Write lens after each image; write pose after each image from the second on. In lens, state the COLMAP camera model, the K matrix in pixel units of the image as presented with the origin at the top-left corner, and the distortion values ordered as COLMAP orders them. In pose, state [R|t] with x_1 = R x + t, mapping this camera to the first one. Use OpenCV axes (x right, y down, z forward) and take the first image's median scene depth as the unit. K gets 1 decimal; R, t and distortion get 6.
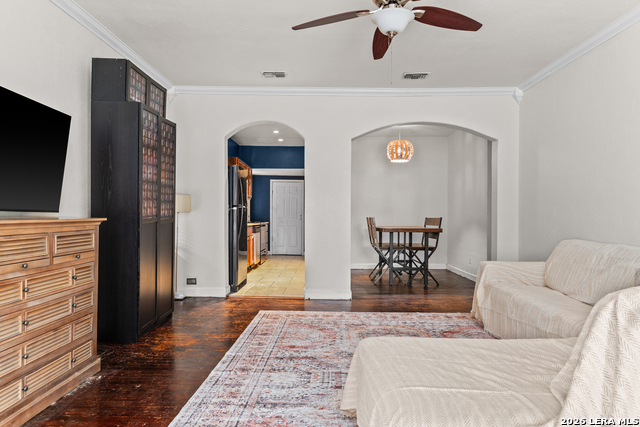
lens RADIAL K [[400.0, 0, 318.6], [0, 400.0, 213.8], [0, 0, 1]] dist [-0.009206, -0.002751]
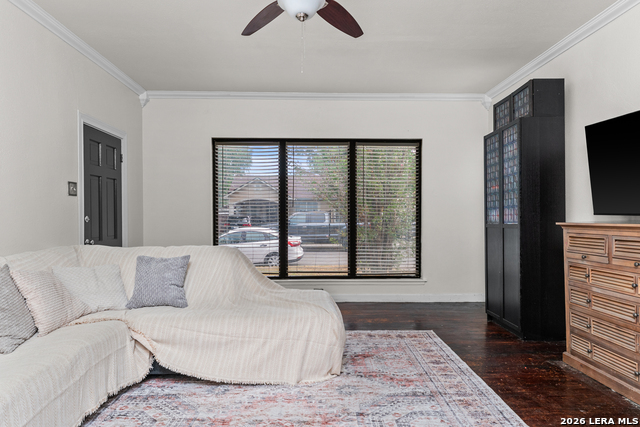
lens RADIAL K [[400.0, 0, 319.6], [0, 400.0, 215.2], [0, 0, 1]] dist [-0.009206, -0.002751]
pose [[-0.998949, -0.001367, -0.045826, 0.196555], [-0.001141, 0.999987, -0.004960, -0.002510], [0.045832, -0.004903, -0.998937, 2.050875]]
